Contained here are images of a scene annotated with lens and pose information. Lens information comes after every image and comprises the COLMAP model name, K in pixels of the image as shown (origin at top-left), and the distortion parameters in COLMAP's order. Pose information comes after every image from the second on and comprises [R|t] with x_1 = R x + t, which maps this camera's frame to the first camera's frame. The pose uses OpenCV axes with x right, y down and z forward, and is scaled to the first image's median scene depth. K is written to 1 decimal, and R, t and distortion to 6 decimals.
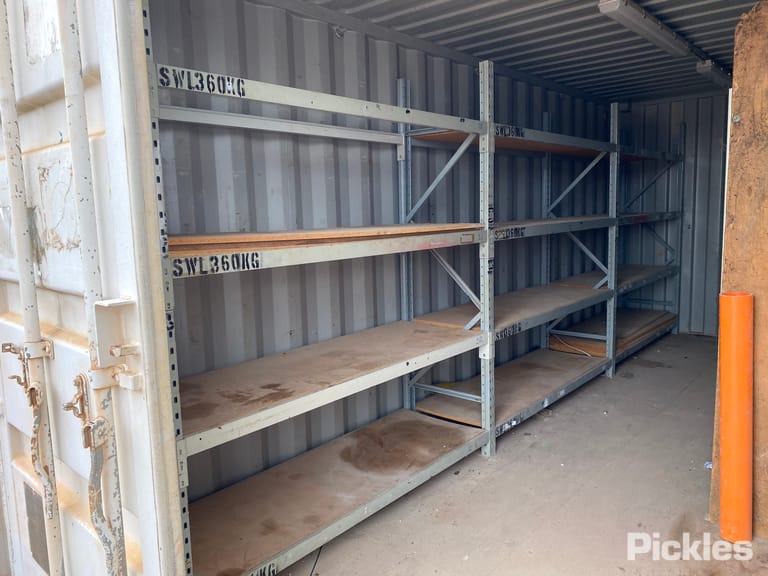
lens RADIAL K [[611.8, 0, 385.1], [0, 611.8, 287.3], [0, 0, 1]] dist [-0.021805, 0.006006]
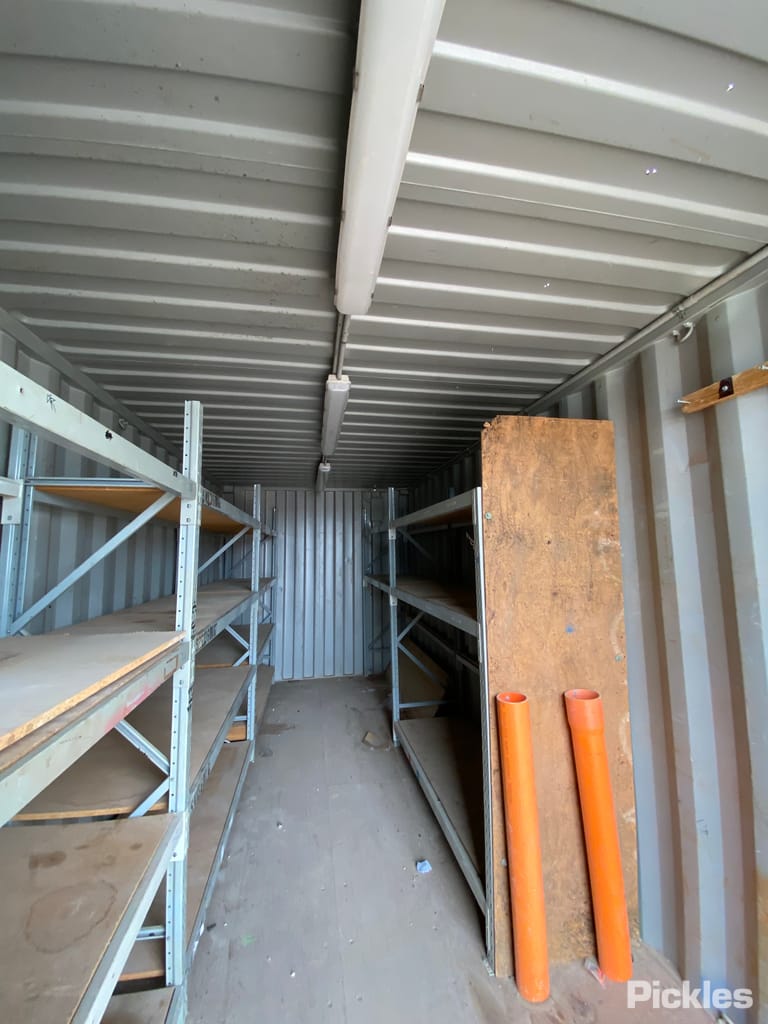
lens RADIAL K [[414.2, 0, 384.7], [0, 414.2, 508.2], [0, 0, 1]] dist [-0.006007, -0.000873]
pose [[0.626985, 0.109217, 0.771338, -0.060100], [0.089194, 0.973549, -0.210350, -0.121353], [-0.773909, 0.200685, 0.600659, 0.545433]]
